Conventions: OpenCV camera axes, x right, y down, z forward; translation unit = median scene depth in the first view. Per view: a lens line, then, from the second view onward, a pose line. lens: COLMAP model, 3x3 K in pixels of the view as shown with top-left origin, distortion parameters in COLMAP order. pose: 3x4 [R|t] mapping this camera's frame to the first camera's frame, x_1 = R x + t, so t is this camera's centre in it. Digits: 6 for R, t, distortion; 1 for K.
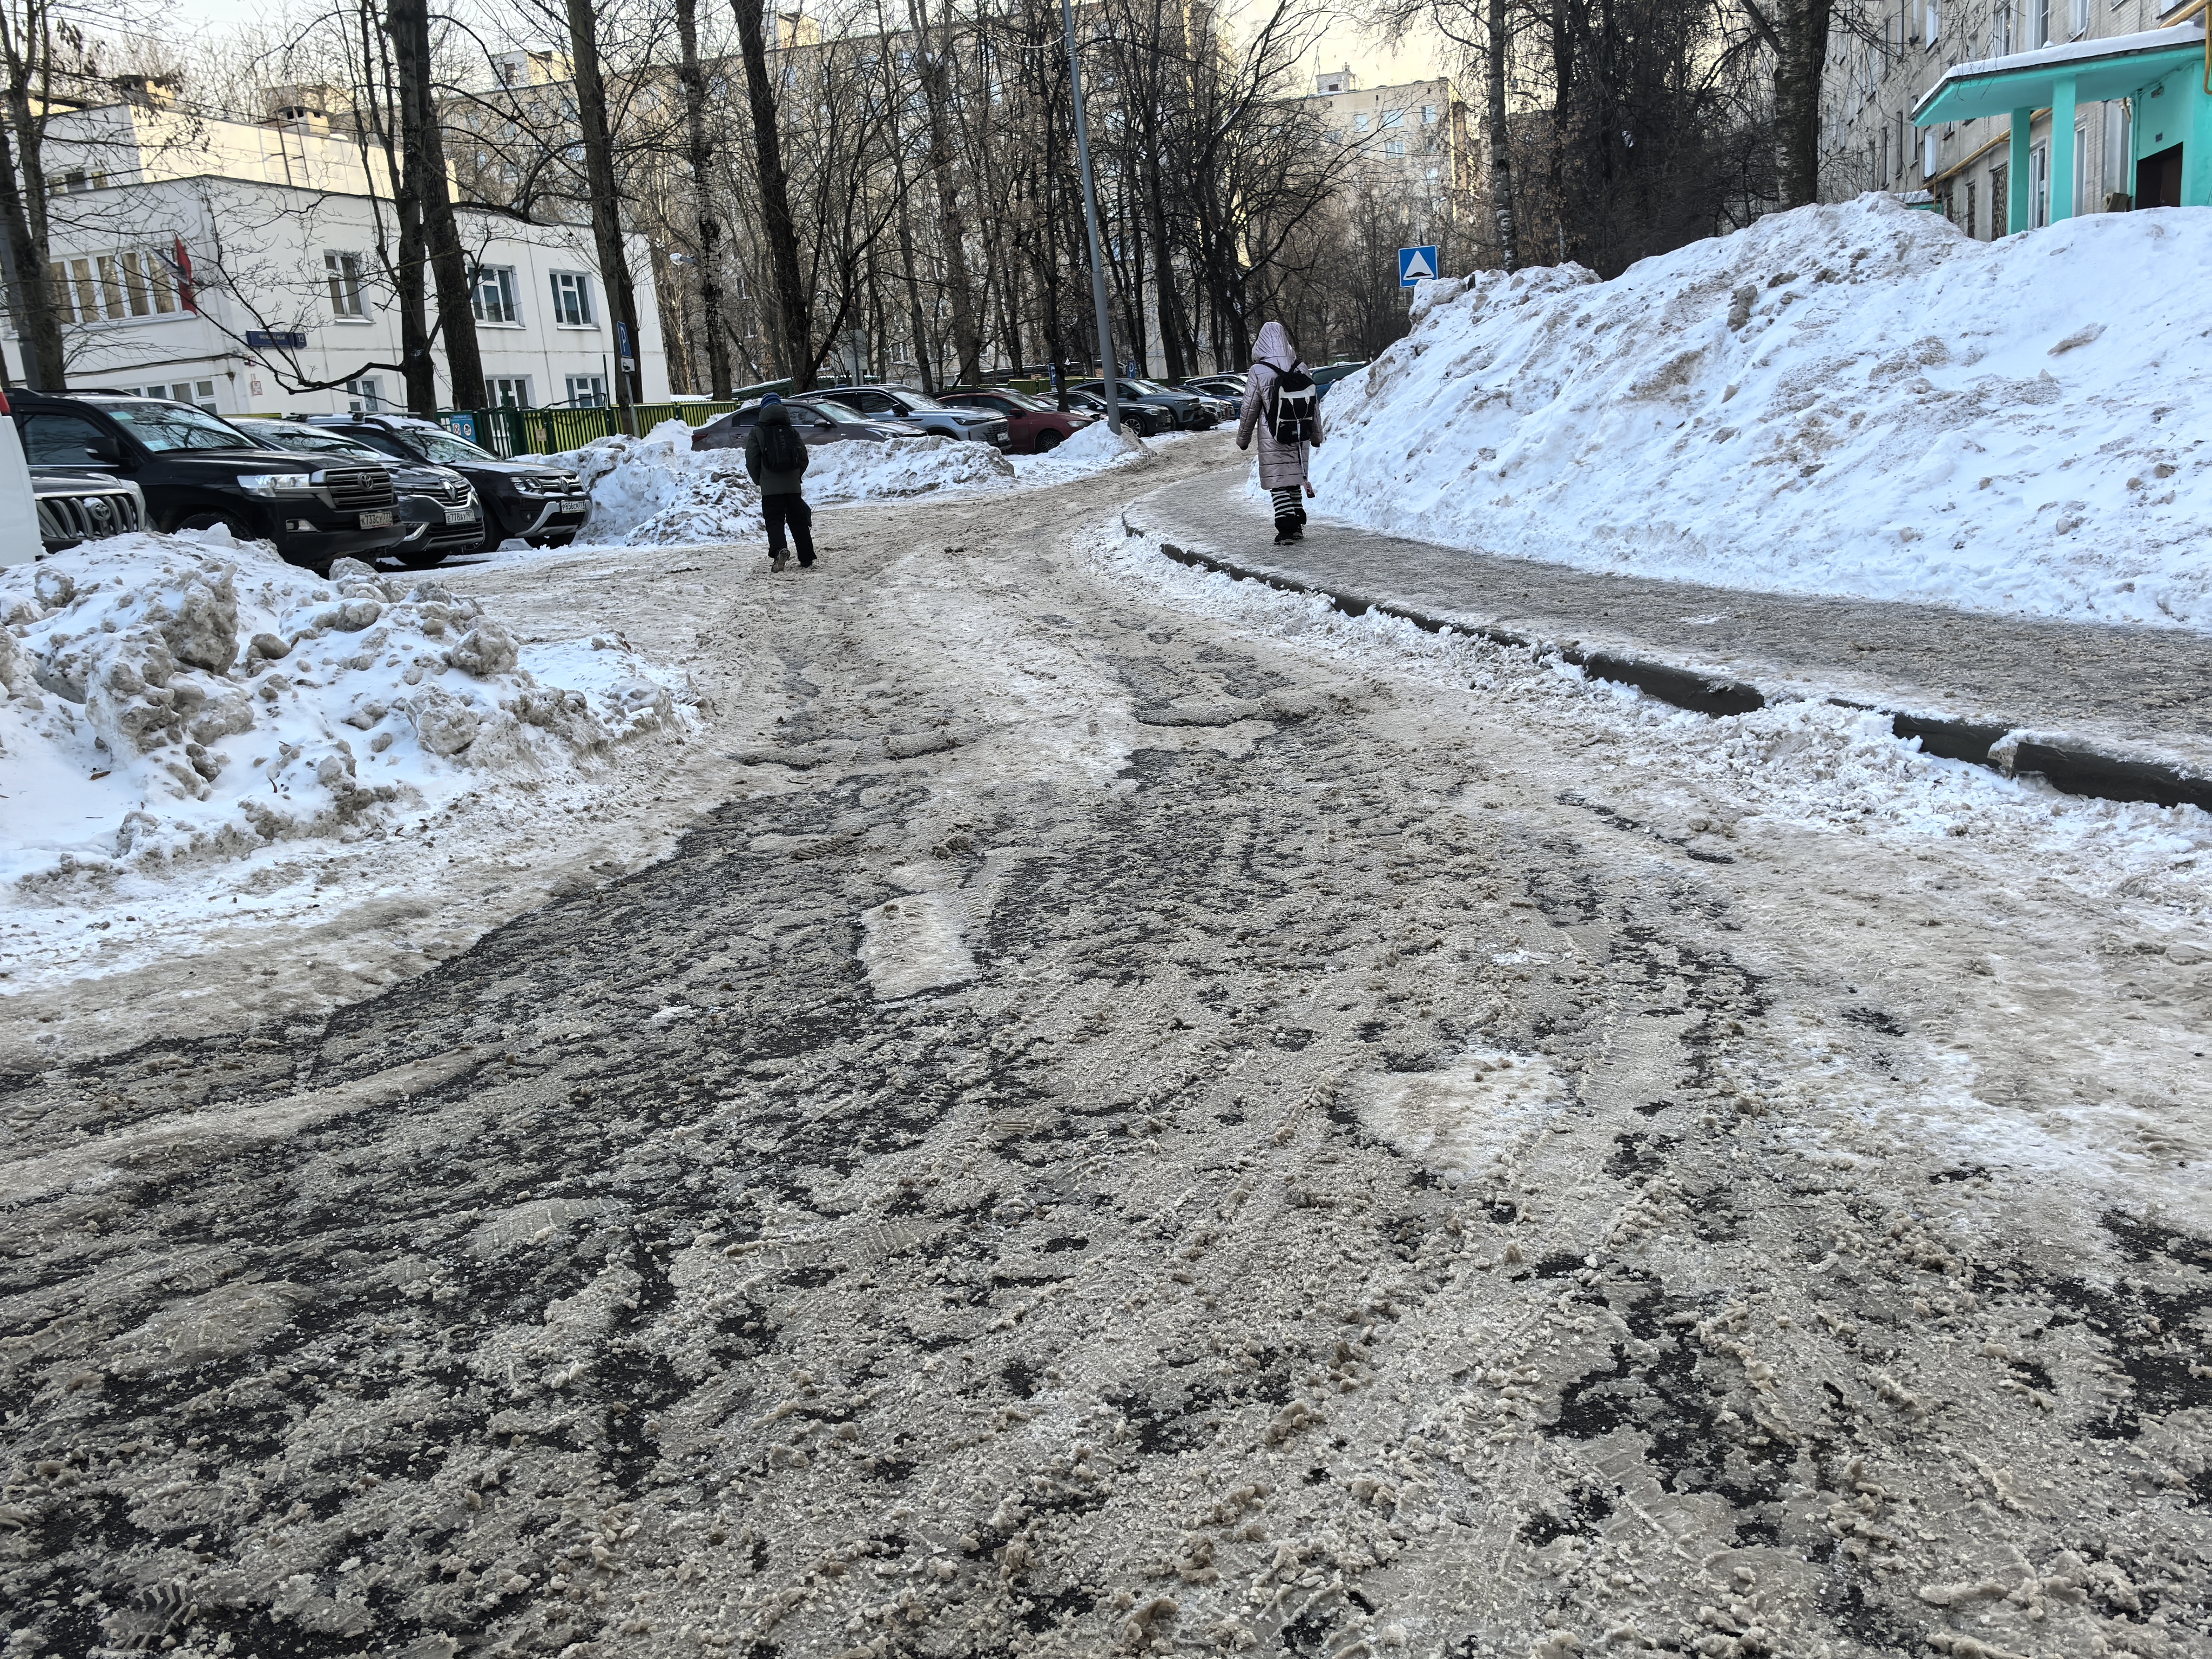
lens RADIAL K [[1718.6, 0, 1147.6], [0, 1718.6, 835.3], [0, 0, 1]] dist [0.050585, -0.089515]
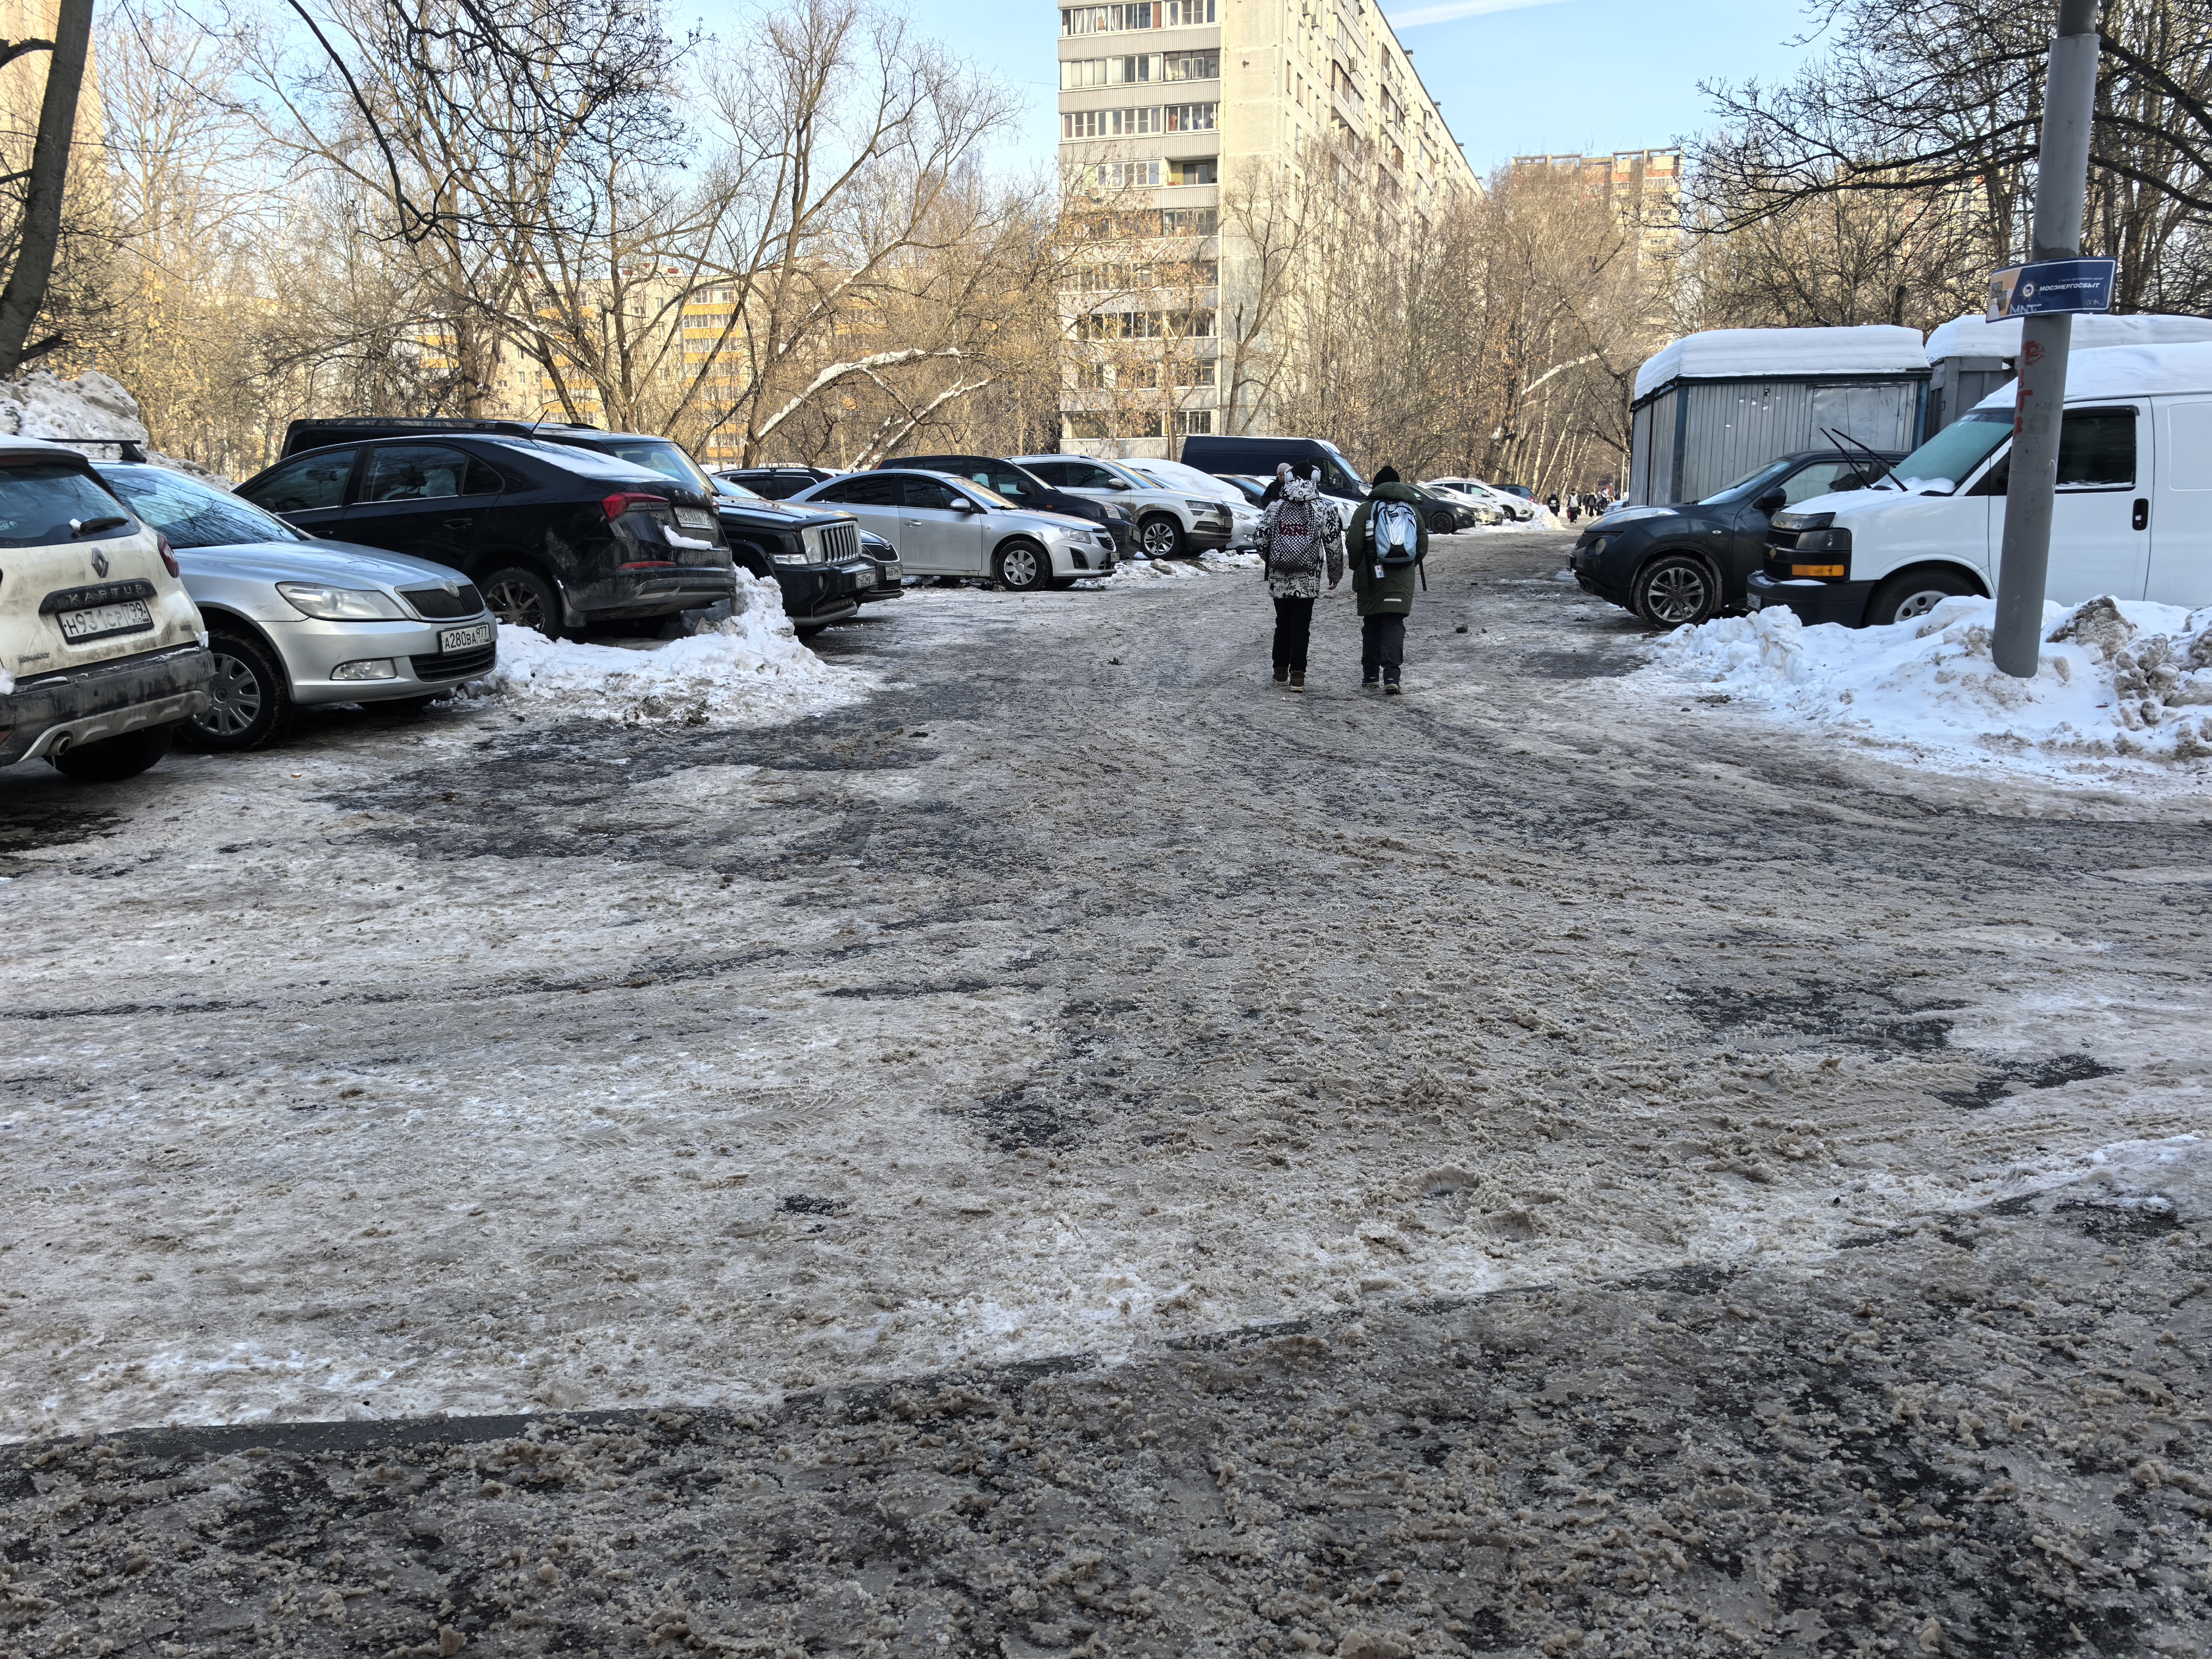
lens RADIAL K [[1718.6, 0, 1147.6], [0, 1718.6, 835.3], [0, 0, 1]] dist [0.050585, -0.089515]
pose [[-0.022393, 0.261259, -0.965009, 0.457575], [-0.234205, 0.937020, 0.259116, -0.052411], [0.971929, 0.231812, 0.040205, -0.026657]]
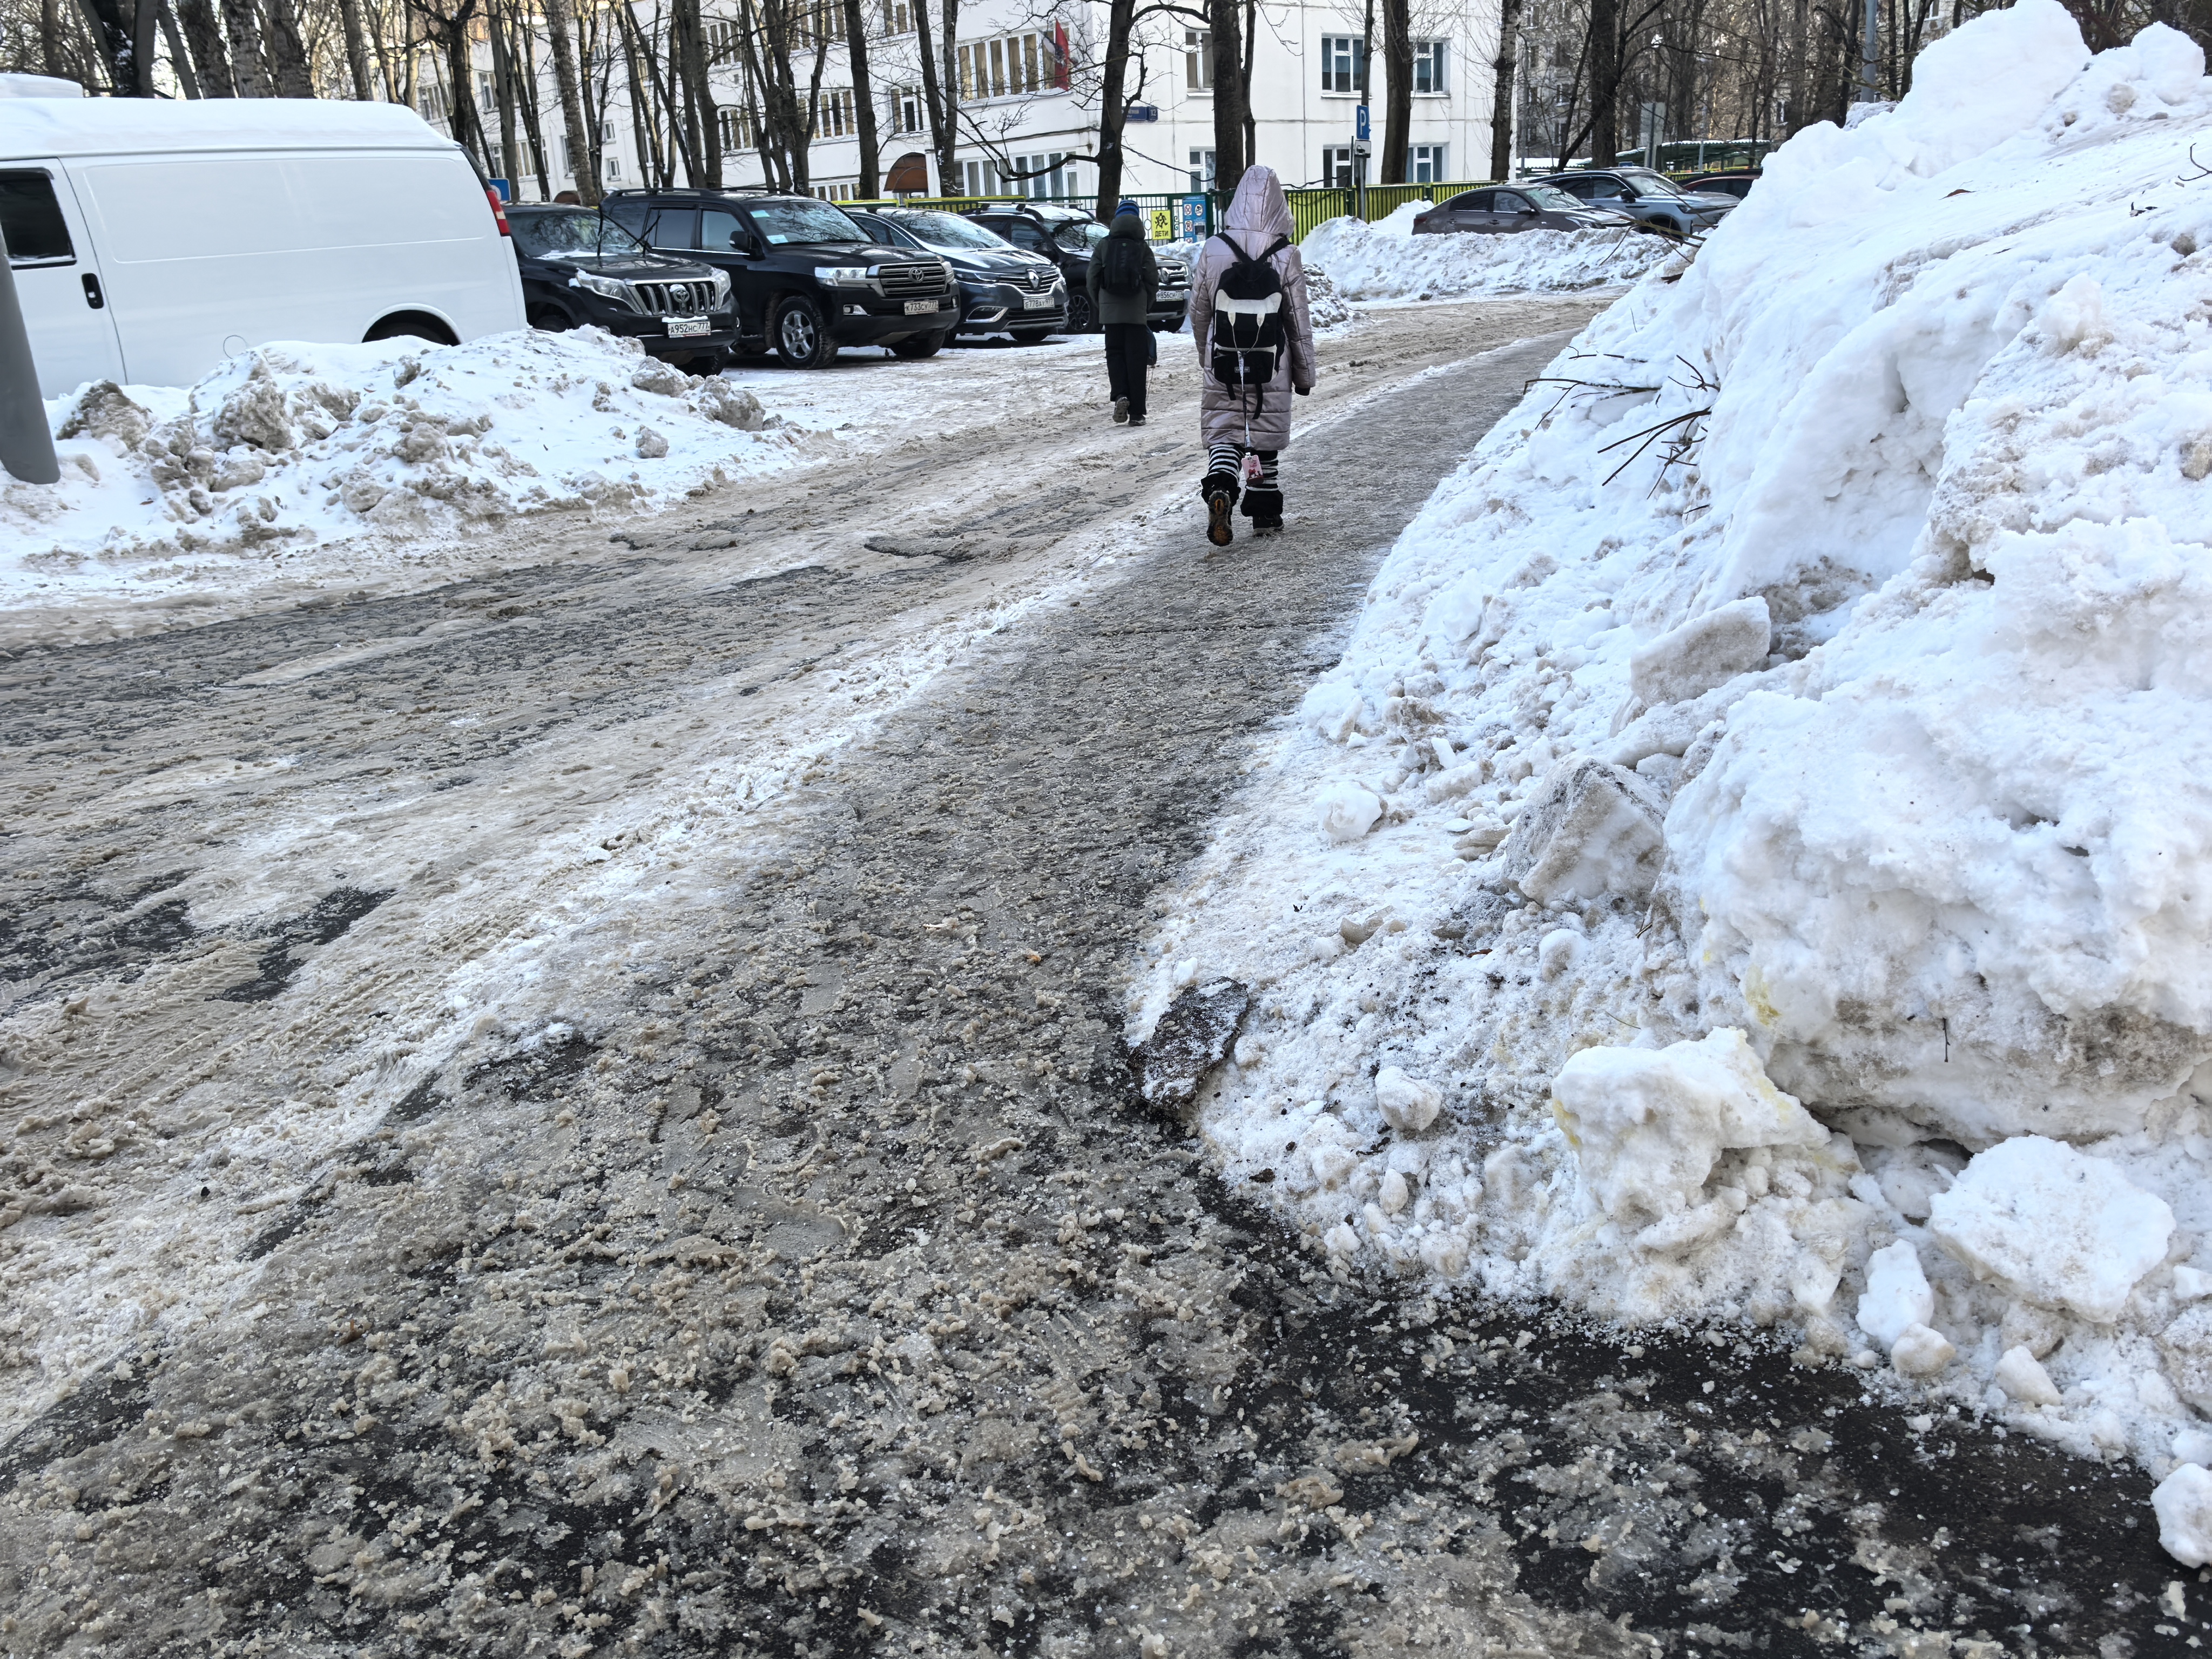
lens RADIAL K [[1739.9, 0, 1111.0], [0, 1739.9, 807.5], [0, 0, 1]] dist [0.014125, -0.015201]
pose [[0.856582, 0.190659, -0.479496, 0.393002], [-0.135767, 0.979768, 0.147042, -0.043301], [0.497830, -0.060854, 0.865137, -0.019724]]
